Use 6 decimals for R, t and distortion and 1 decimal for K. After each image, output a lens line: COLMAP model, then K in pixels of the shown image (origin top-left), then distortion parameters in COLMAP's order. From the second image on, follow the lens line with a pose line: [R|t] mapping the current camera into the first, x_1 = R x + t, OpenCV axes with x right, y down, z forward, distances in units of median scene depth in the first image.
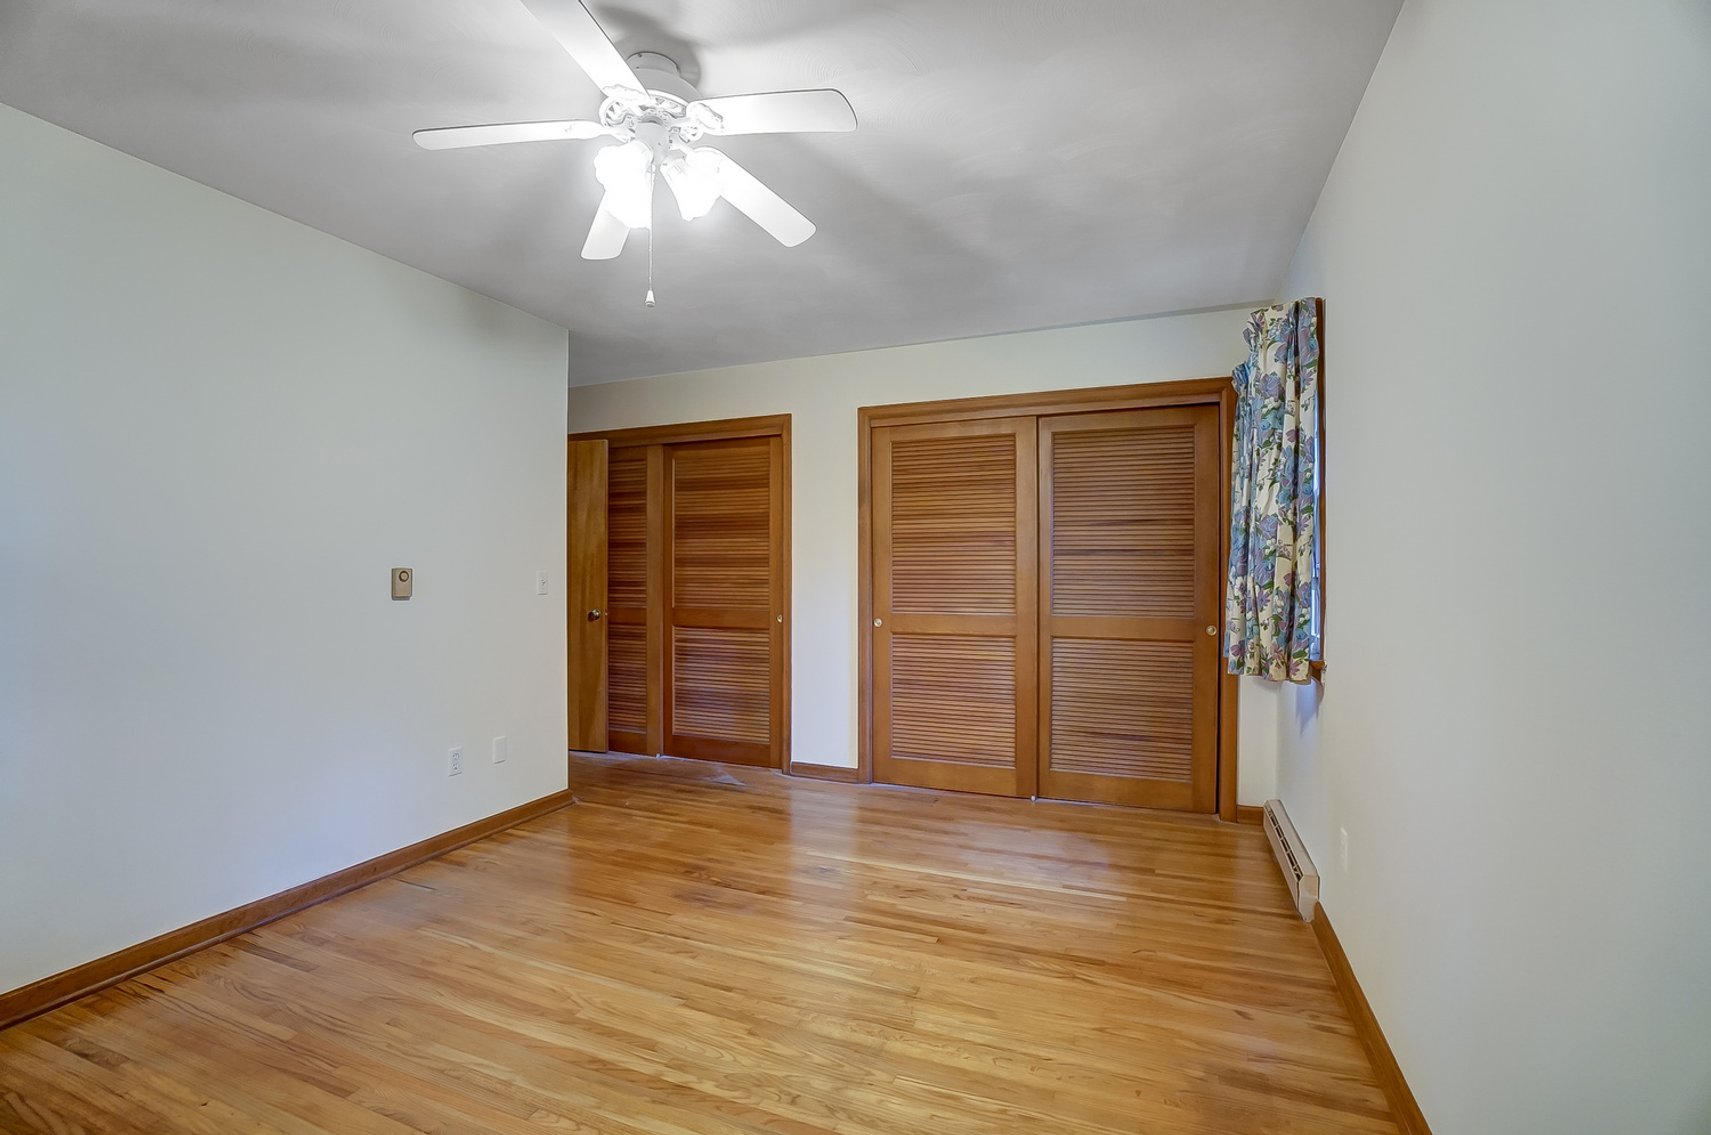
lens RADIAL K [[761.3, 0, 853.6], [0, 761.3, 573.2], [0, 0, 1]] dist [-0.064911, 0.023316]
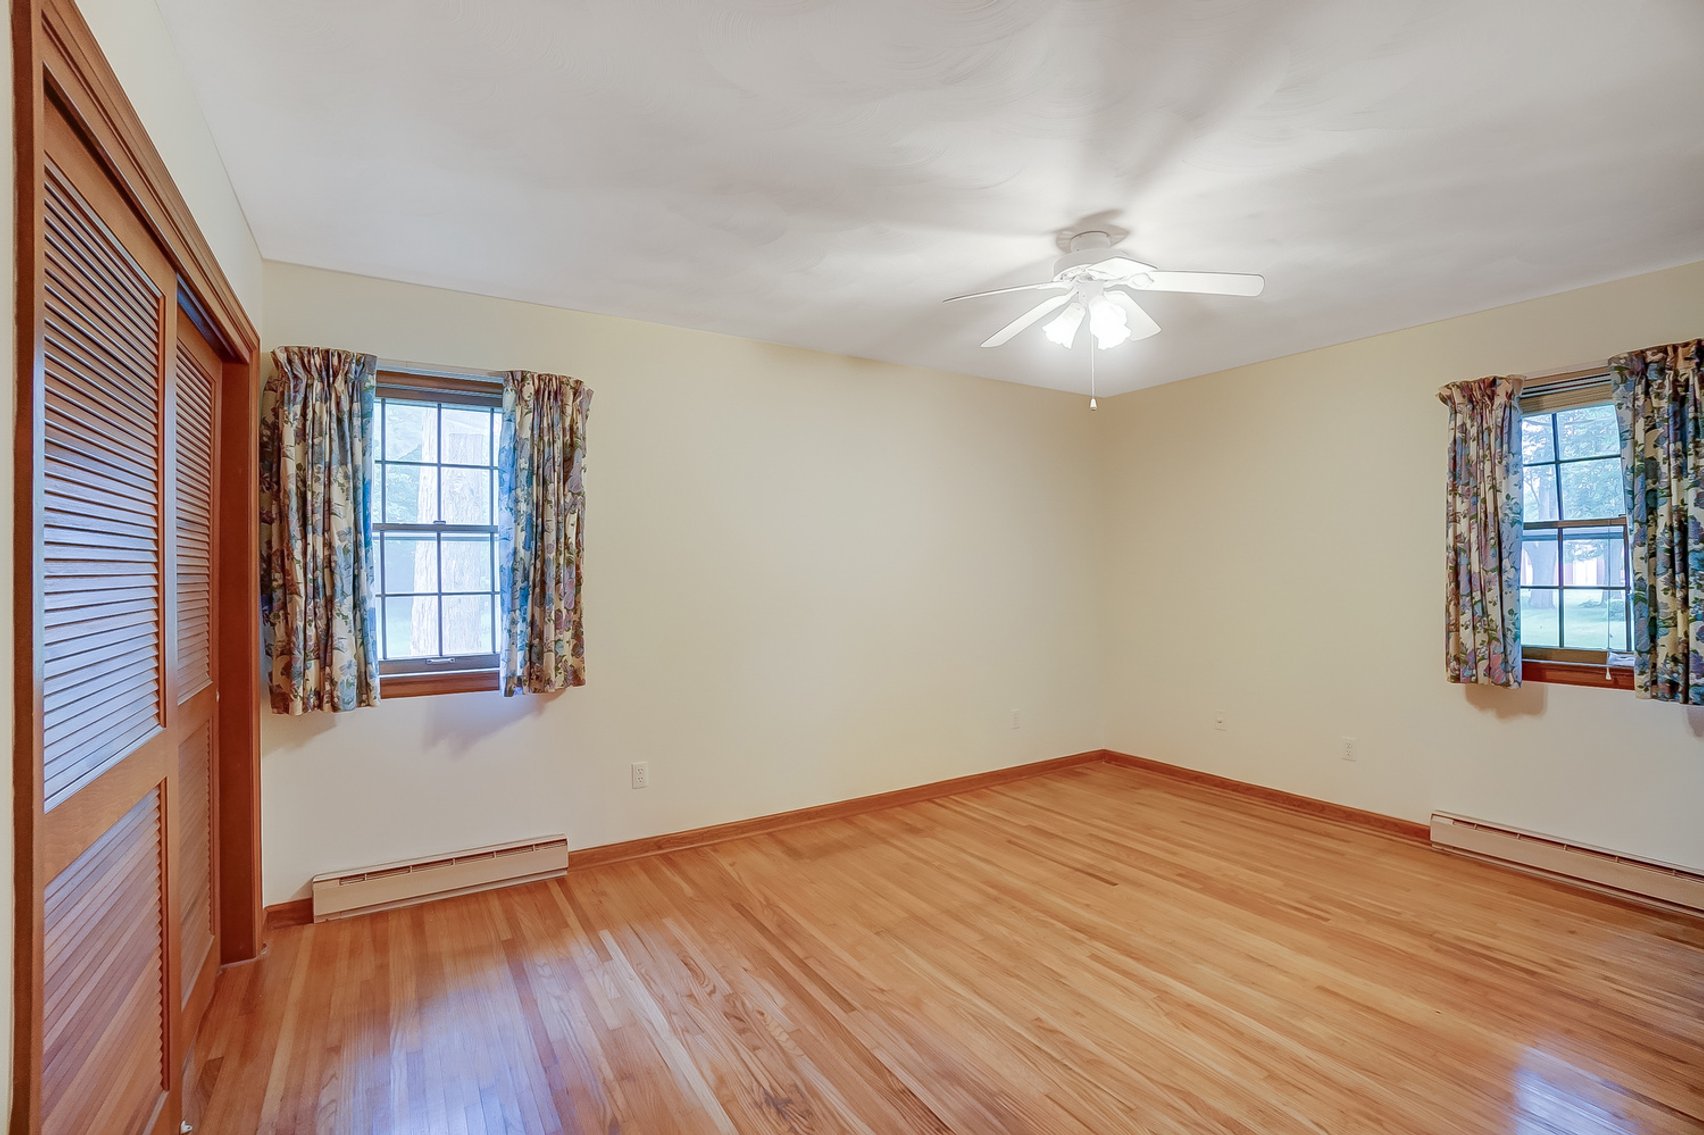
lens RADIAL K [[758.2, 0, 850.1], [0, 758.2, 573.1], [0, 0, 1]] dist [-0.064911, 0.023316]
pose [[-0.811000, 0.001053, 0.585045, -0.621933], [0.009563, 0.999889, 0.011458, -0.059238], [-0.584967, 0.014887, -0.810920, 2.070994]]
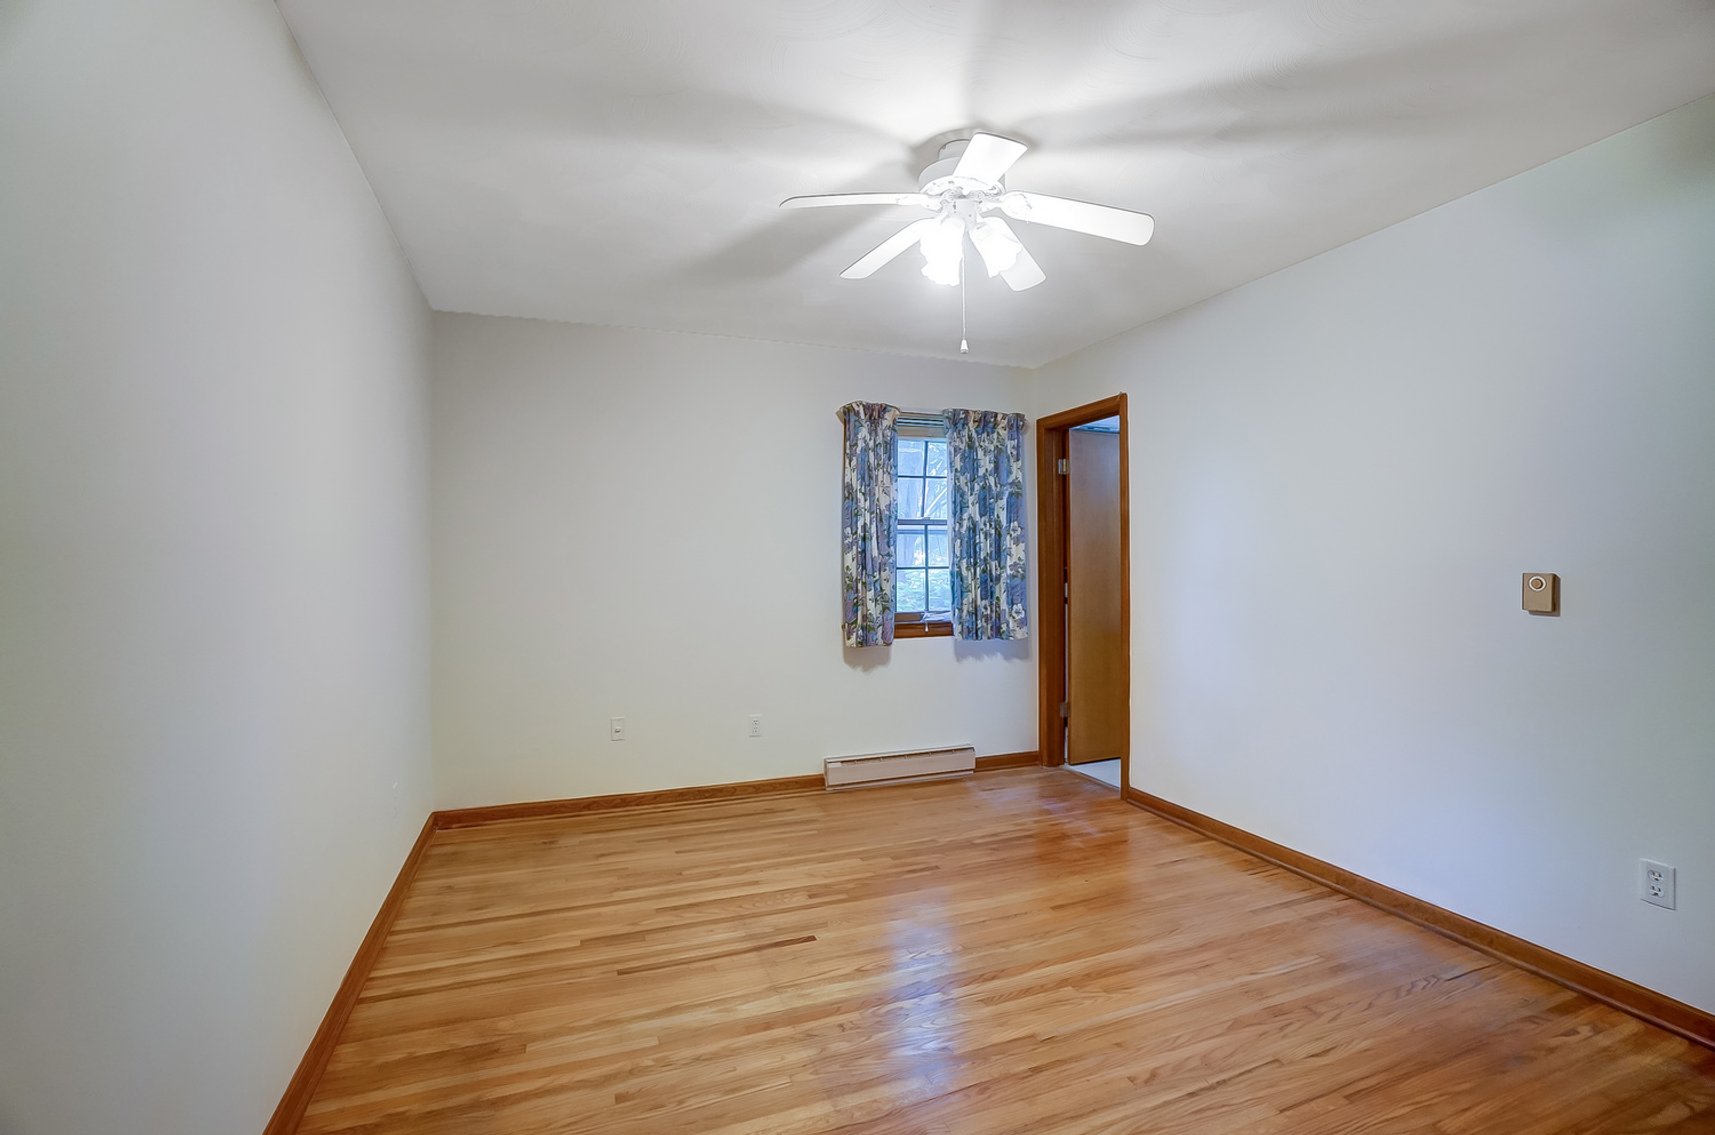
lens RADIAL K [[763.1, 0, 857.5], [0, 763.1, 567.5], [0, 0, 1]] dist [-0.038369, 0.000514]
pose [[-0.729630, 0.006596, -0.683810, 0.574468], [-0.003685, 0.999901, 0.013577, -0.030411], [0.683832, 0.012426, -0.729534, 1.507616]]
